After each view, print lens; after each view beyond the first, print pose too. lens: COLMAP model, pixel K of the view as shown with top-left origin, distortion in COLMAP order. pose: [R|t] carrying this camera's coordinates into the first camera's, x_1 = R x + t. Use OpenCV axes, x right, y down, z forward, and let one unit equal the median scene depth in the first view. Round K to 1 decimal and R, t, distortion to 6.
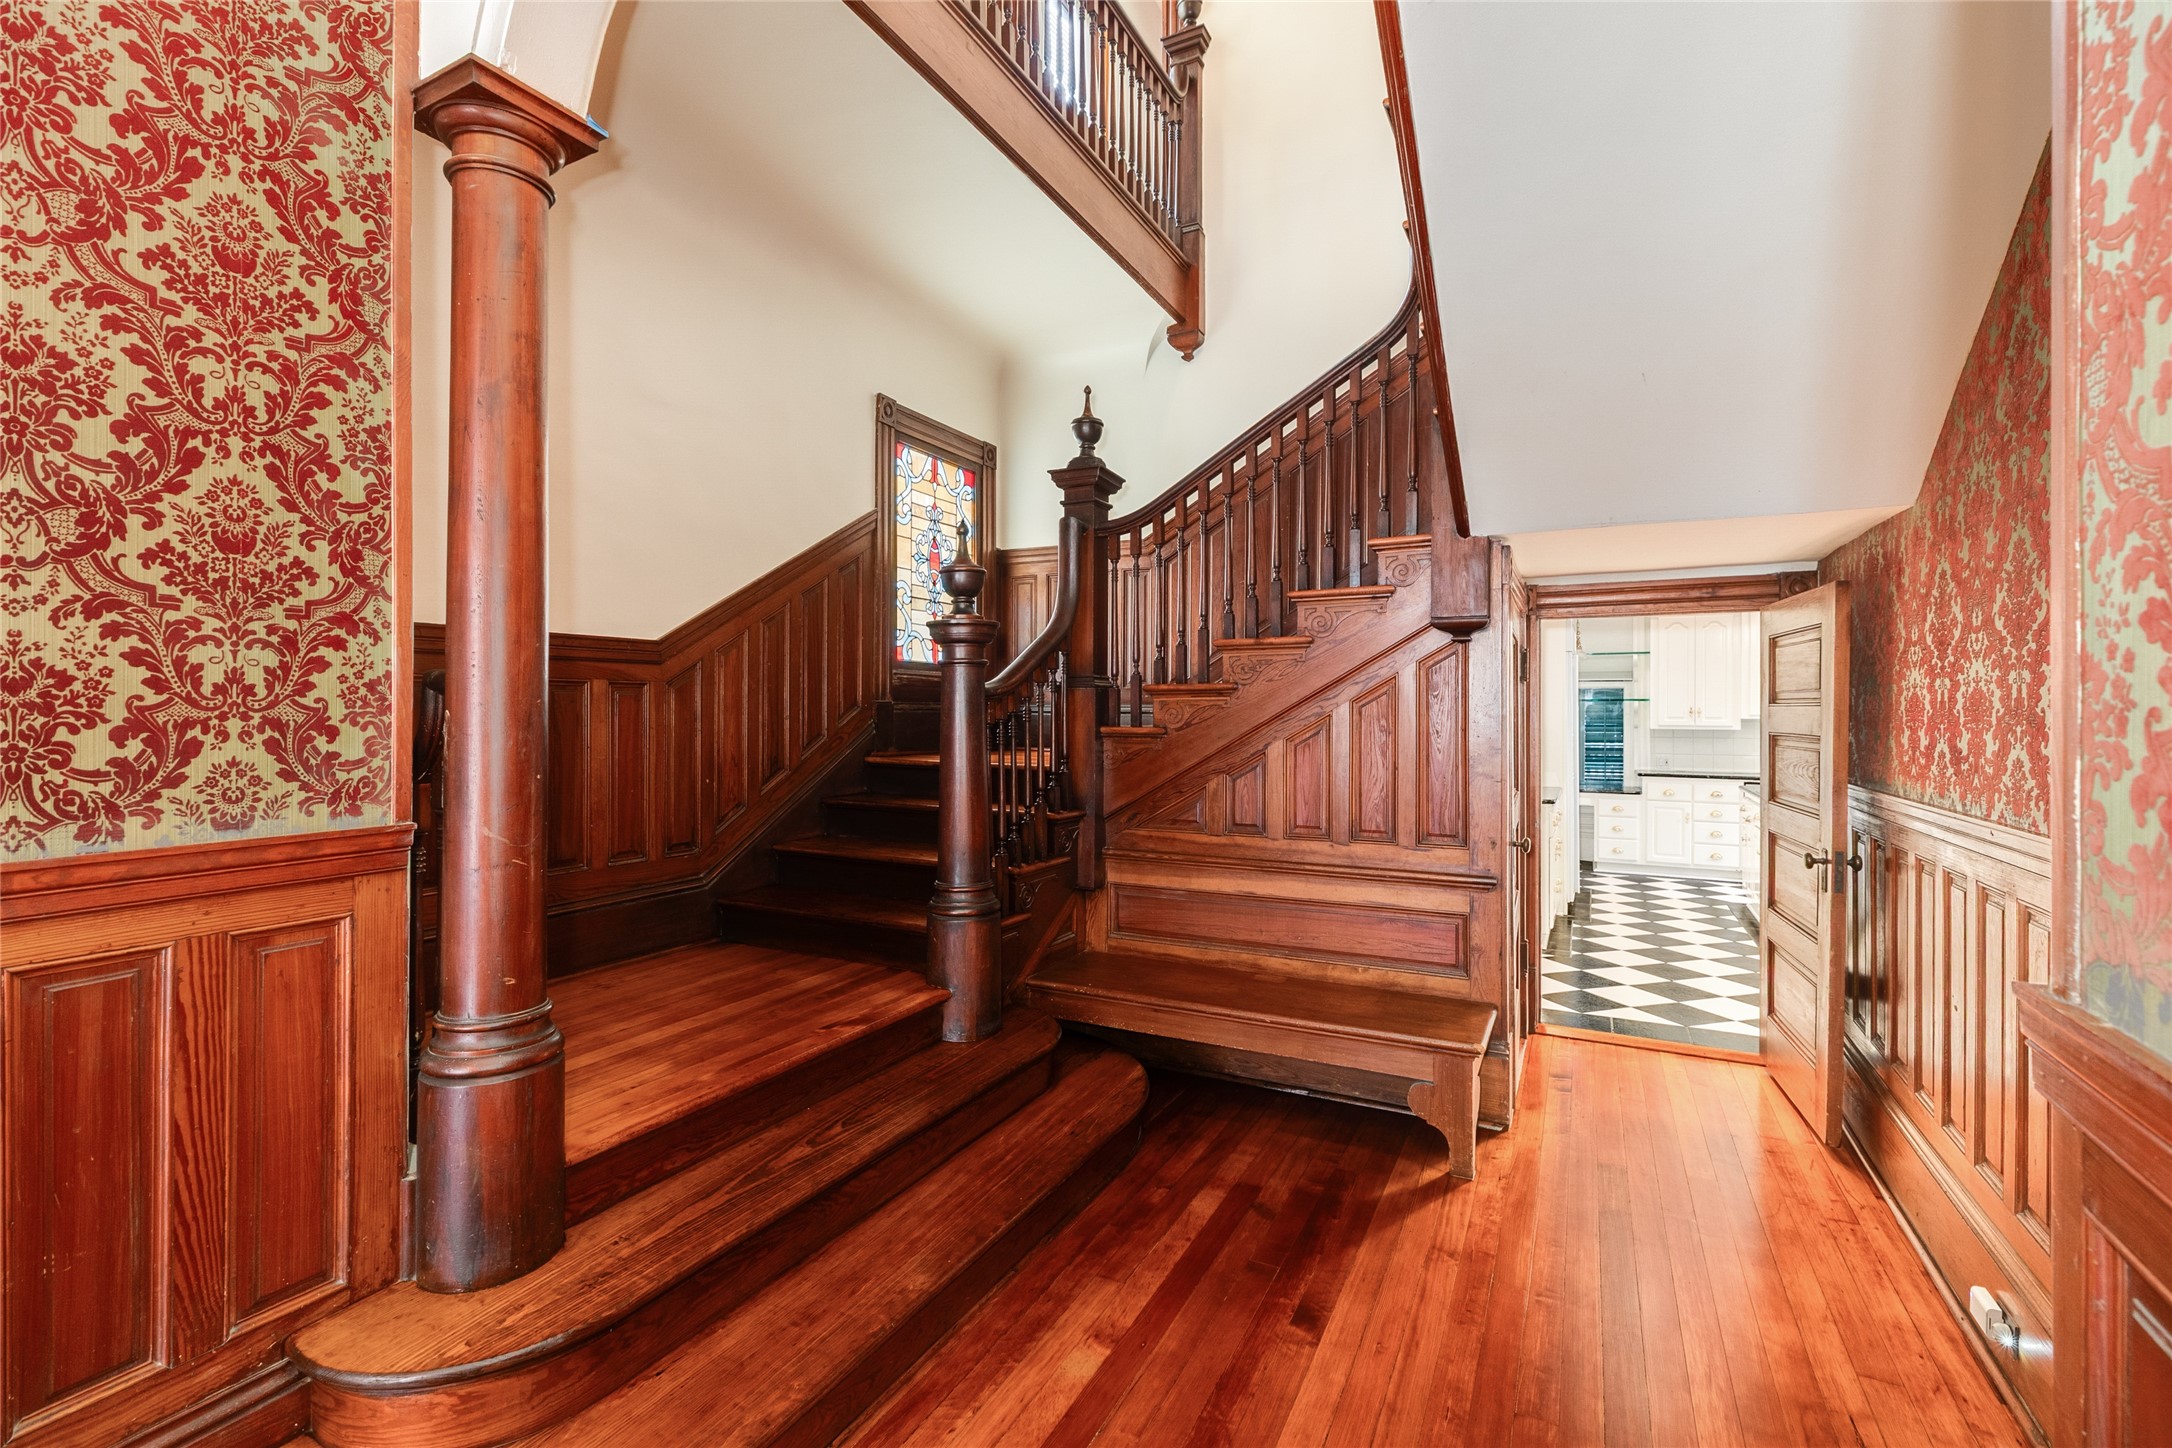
lens RADIAL K [[966.1, 0, 1083.0], [0, 966.1, 719.3], [0, 0, 1]] dist [0.002929, 0.000477]
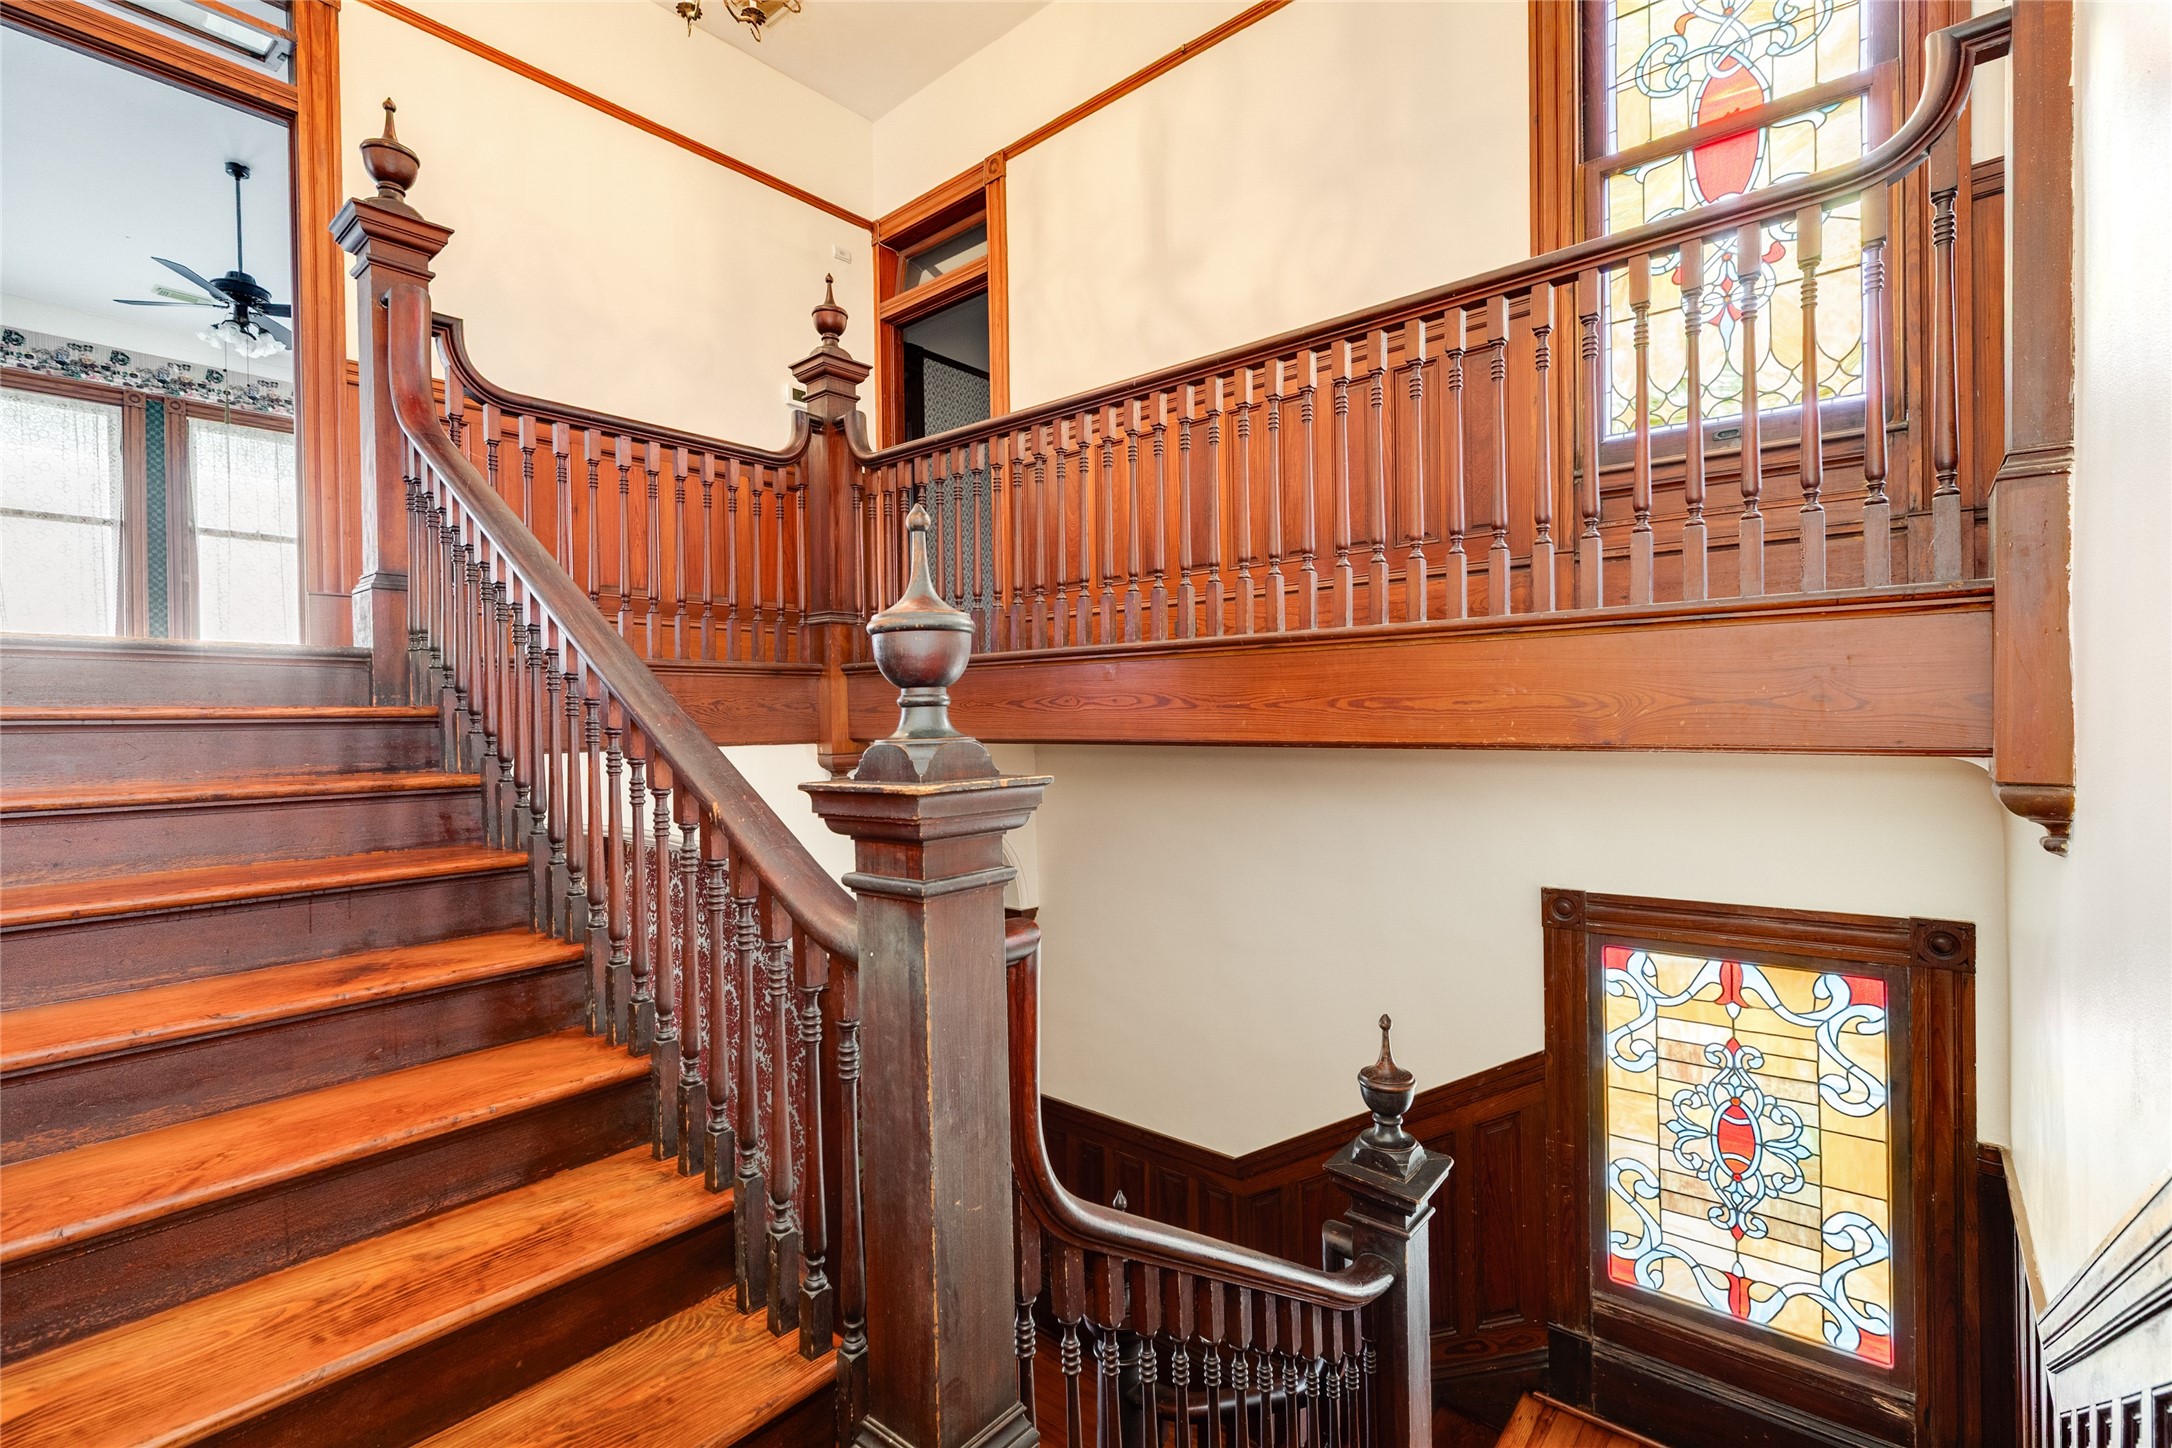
lens RADIAL K [[966.1, 0, 1083.0], [0, 966.1, 719.3], [0, 0, 1]] dist [0.002929, 0.000477]
pose [[-0.222242, 0.003973, -0.974984, 0.507861], [0.011473, 0.999933, 0.001460, -0.431363], [0.974924, -0.010861, -0.222272, 0.774895]]
